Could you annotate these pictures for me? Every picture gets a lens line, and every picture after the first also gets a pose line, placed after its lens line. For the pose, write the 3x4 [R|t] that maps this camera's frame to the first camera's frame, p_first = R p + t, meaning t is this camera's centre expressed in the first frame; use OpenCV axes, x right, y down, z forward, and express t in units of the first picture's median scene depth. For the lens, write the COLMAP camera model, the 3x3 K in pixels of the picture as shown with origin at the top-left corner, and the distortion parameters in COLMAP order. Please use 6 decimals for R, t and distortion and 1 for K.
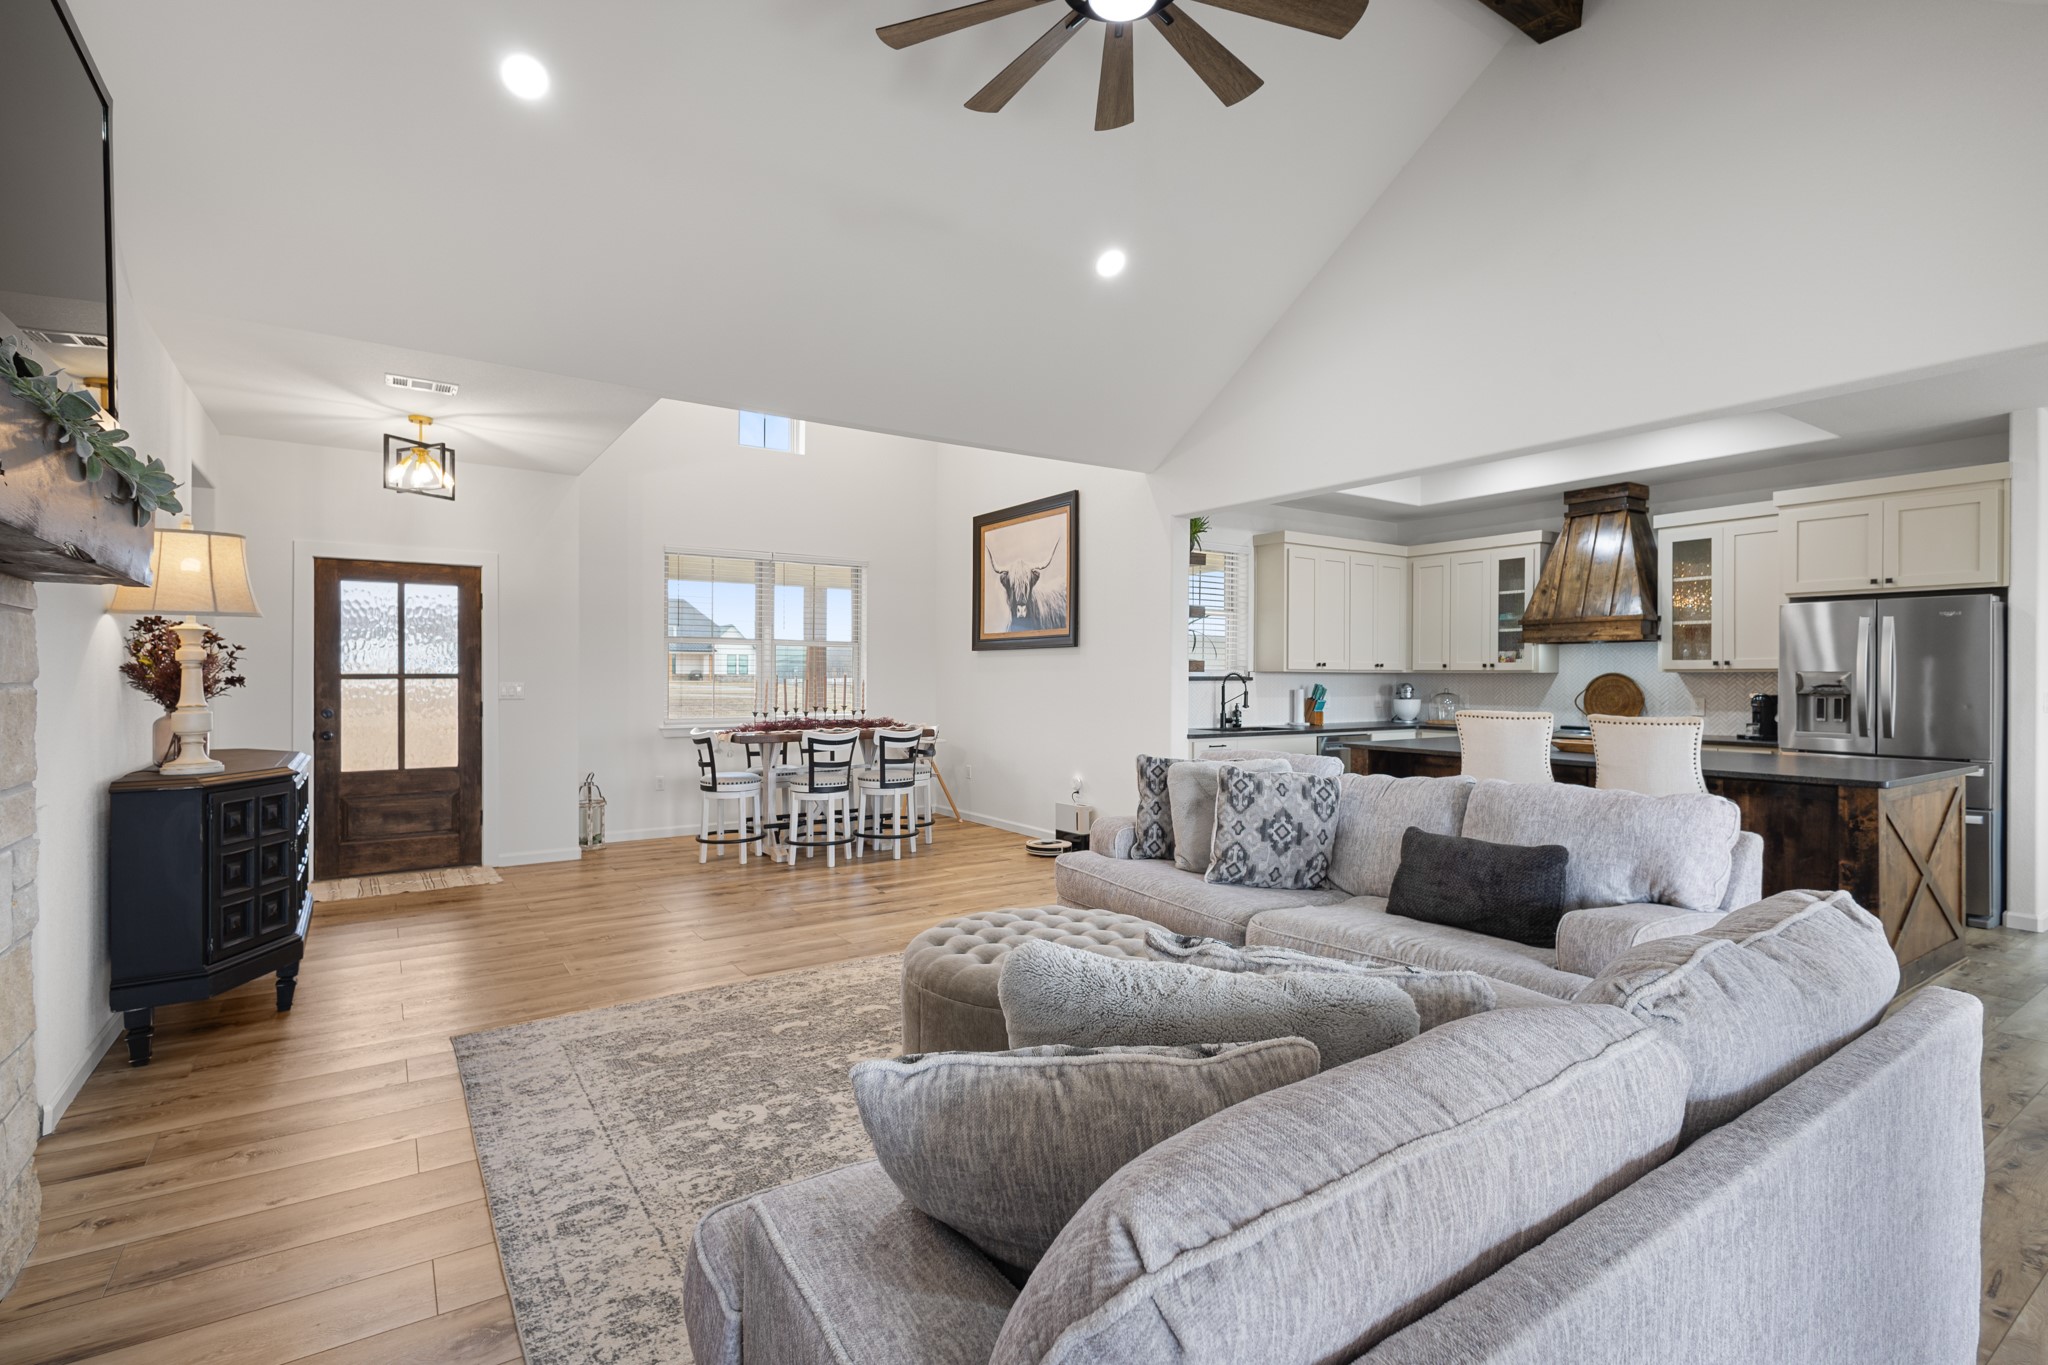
lens RADIAL K [[943.6, 0, 1015.7], [0, 943.6, 684.2], [0, 0, 1]] dist [0.008091, -0.001125]
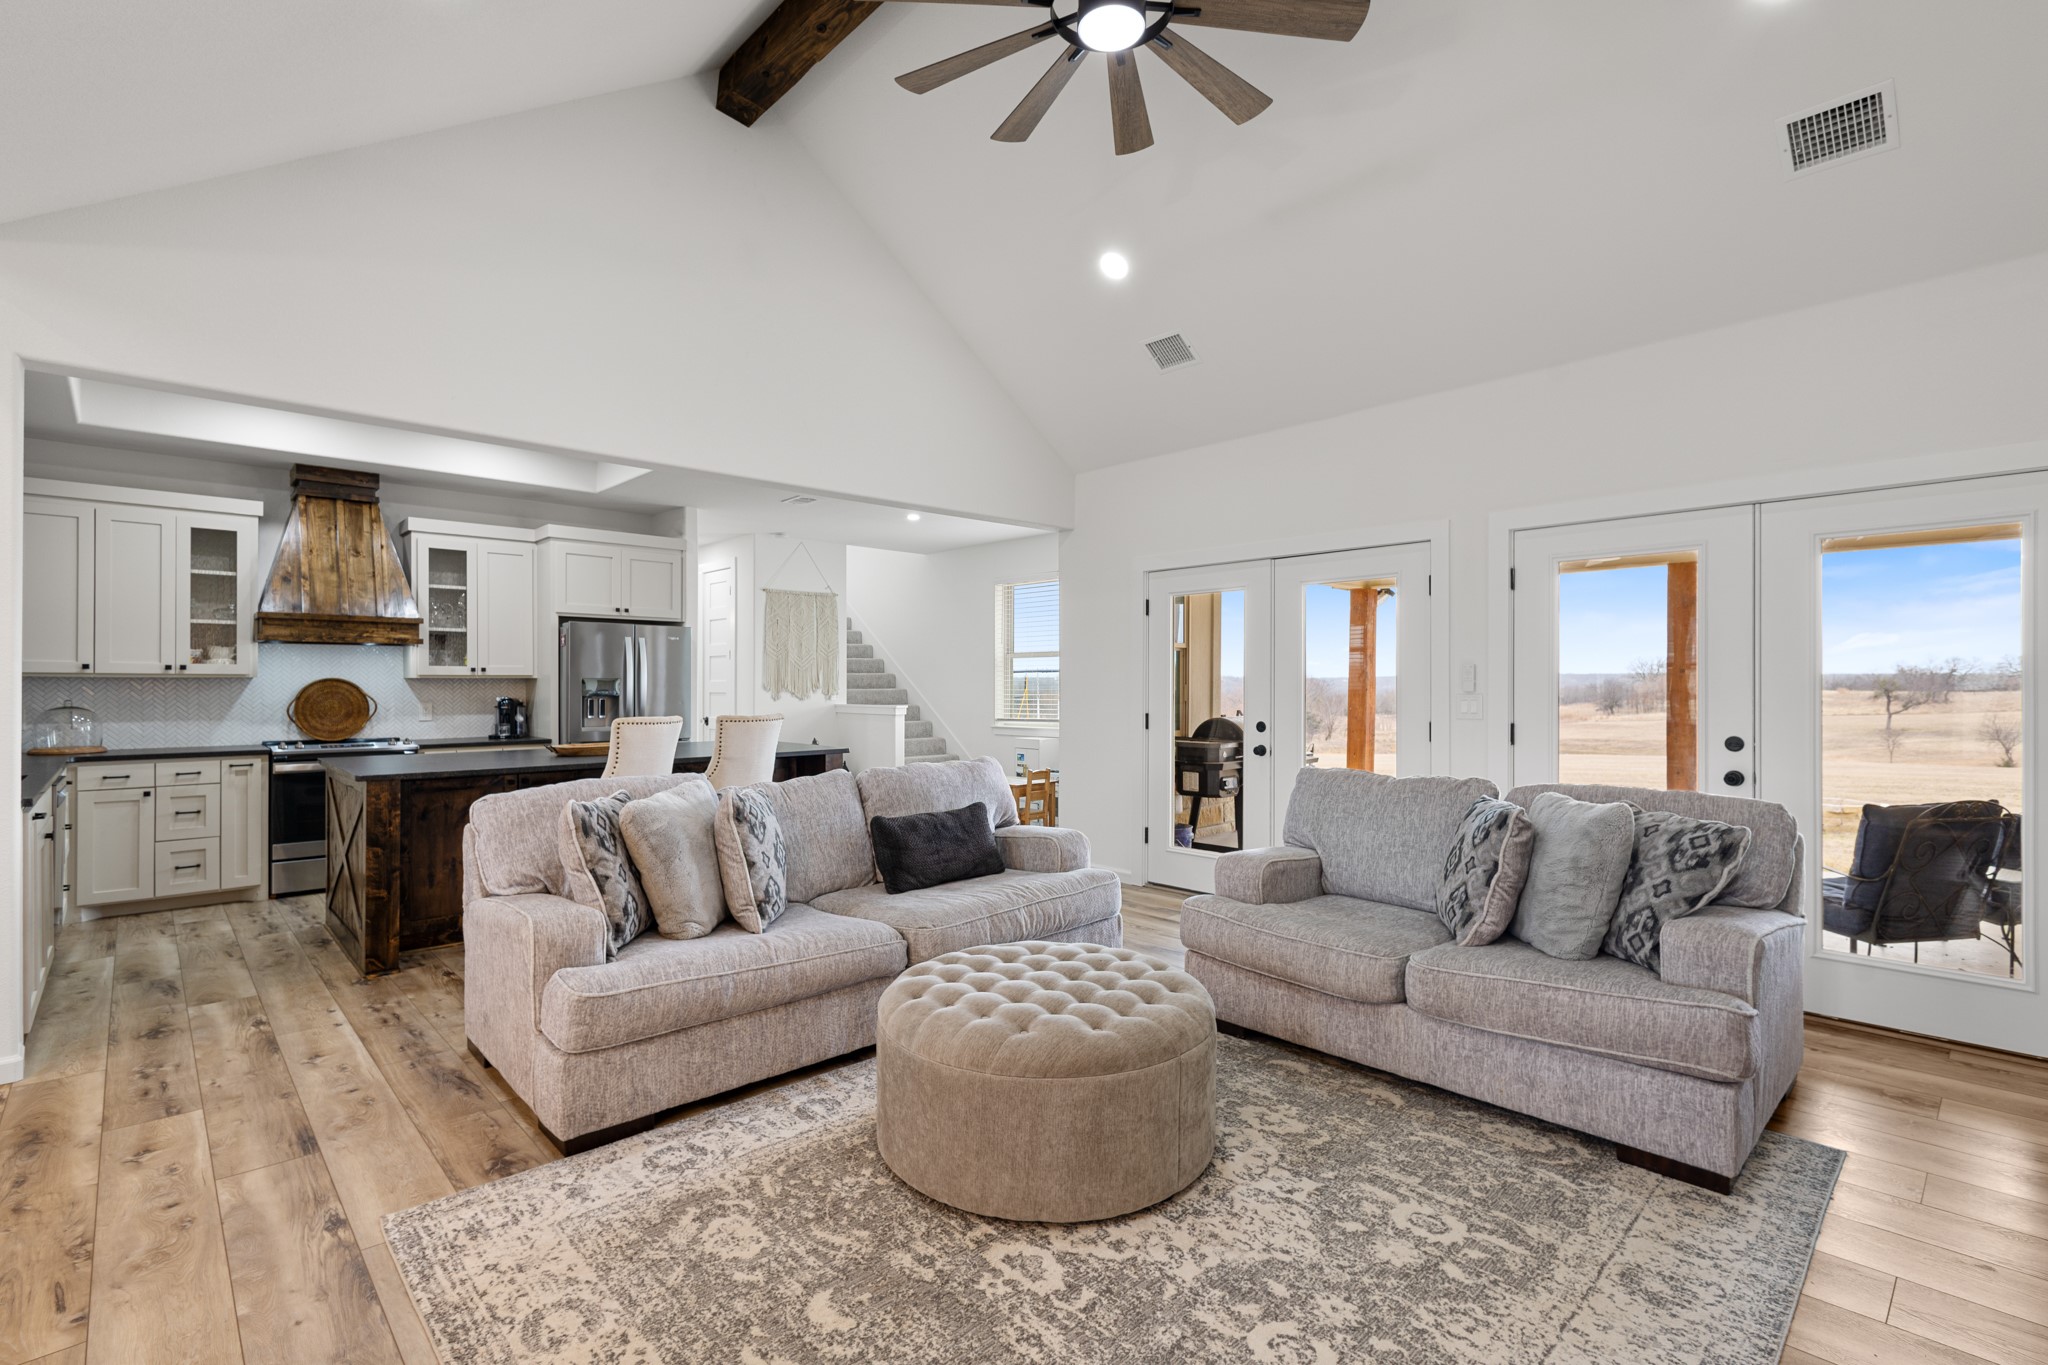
lens RADIAL K [[943.6, 0, 1015.7], [0, 943.6, 684.2], [0, 0, 1]] dist [0.008091, -0.001125]
pose [[-0.156045, -0.003188, 0.987745, -0.417894], [0.007780, 0.999960, 0.004457, -0.006090], [-0.987719, 0.008380, -0.156014, 0.588544]]
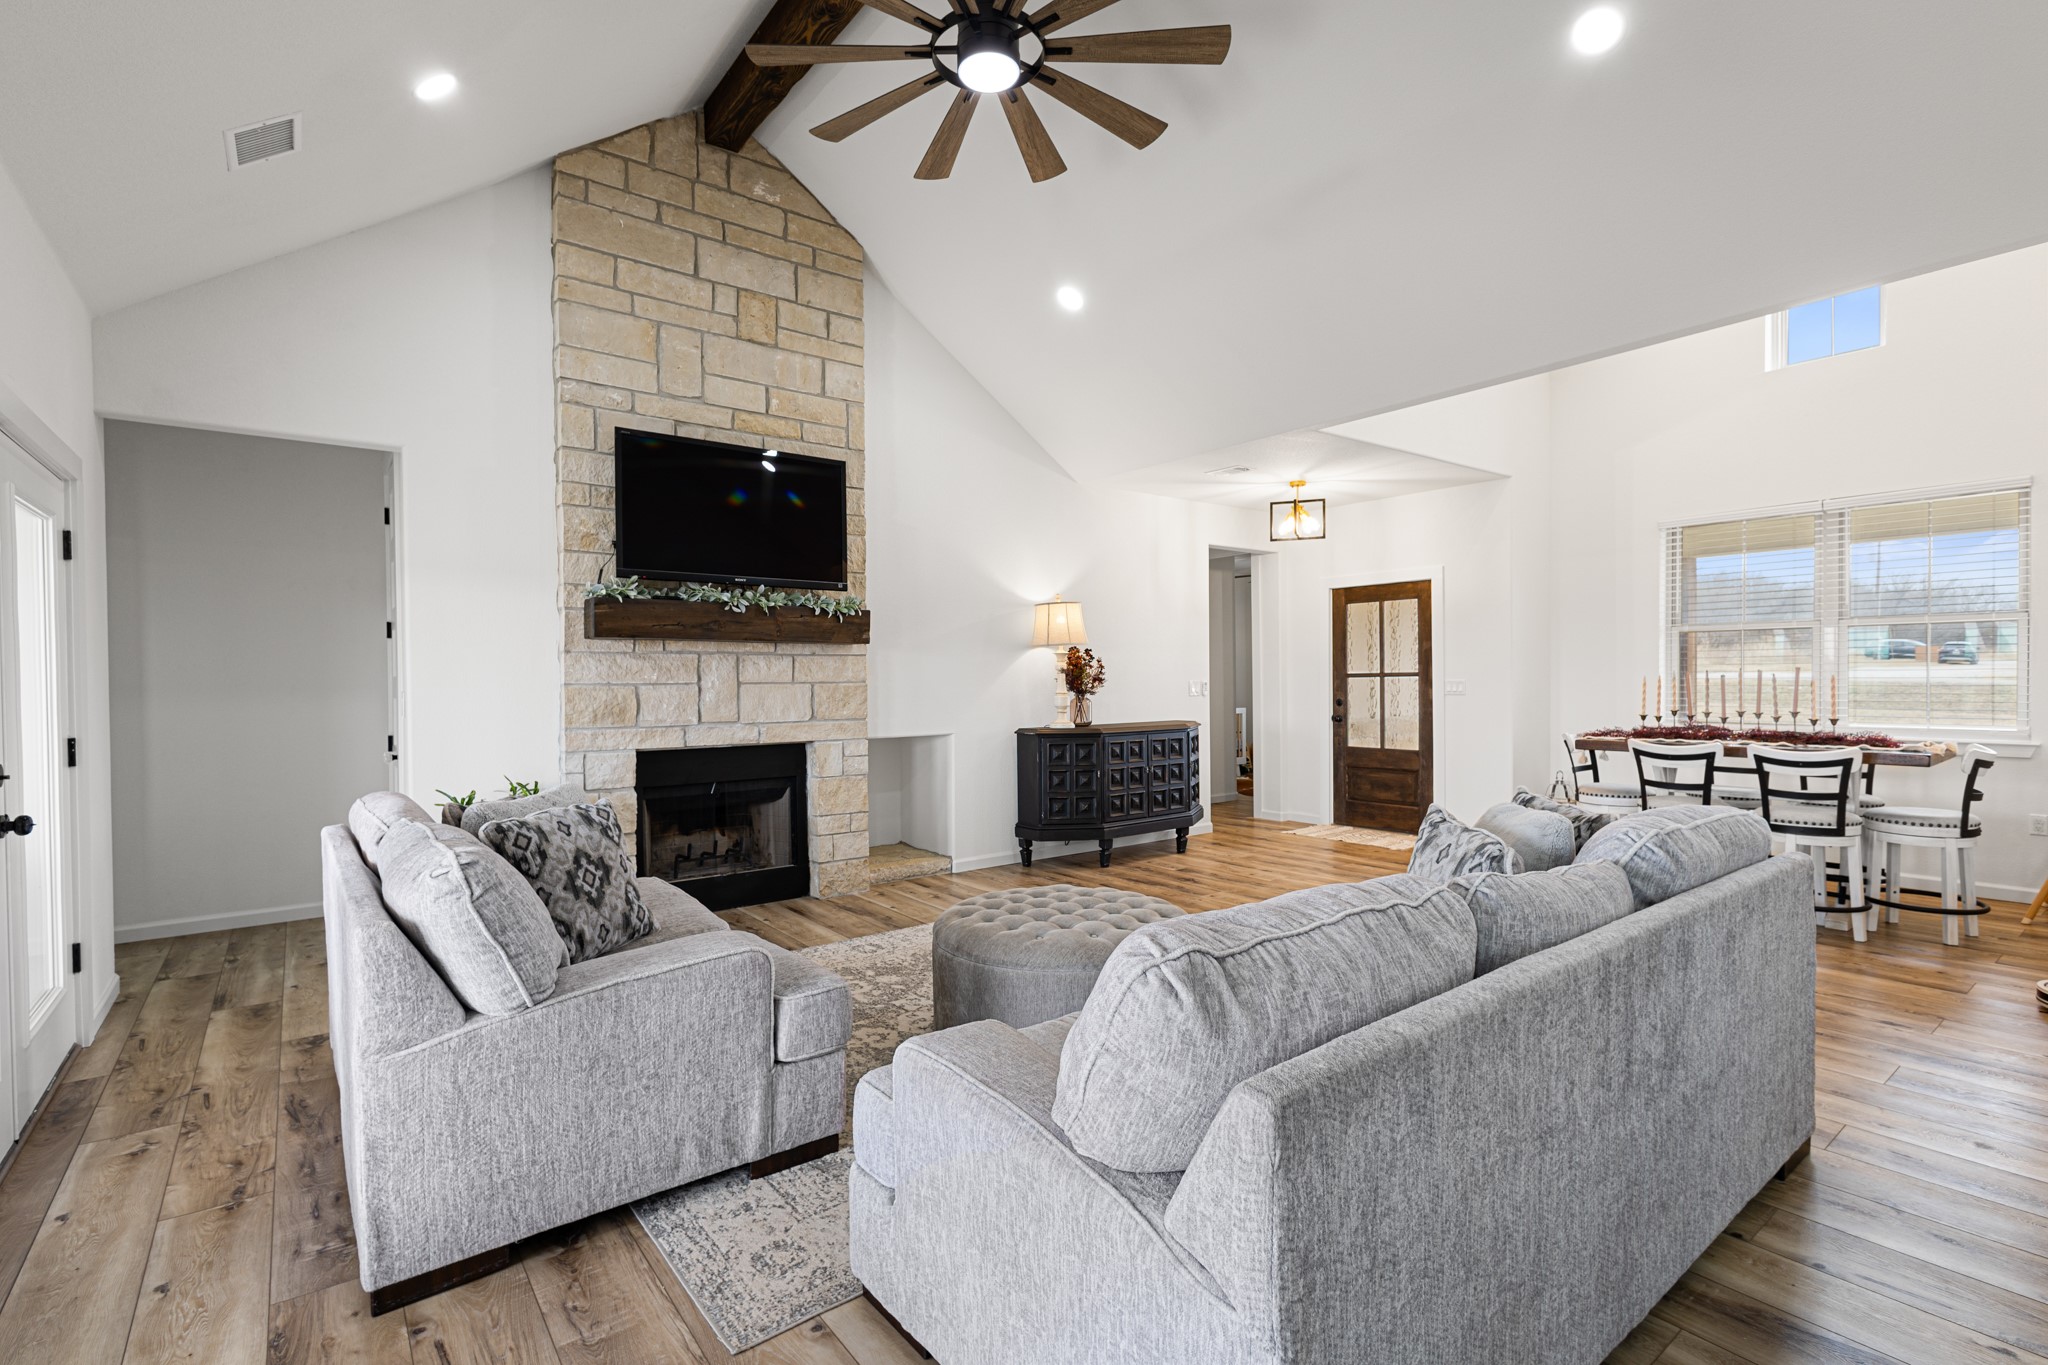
lens RADIAL K [[943.6, 0, 1015.7], [0, 943.6, 684.2], [0, 0, 1]] dist [0.008091, -0.001125]
pose [[0.054435, 0.004142, -0.998509, 0.577779], [0.000475, 0.999991, 0.004174, -0.001446], [0.998517, -0.000702, 0.054433, 0.447622]]
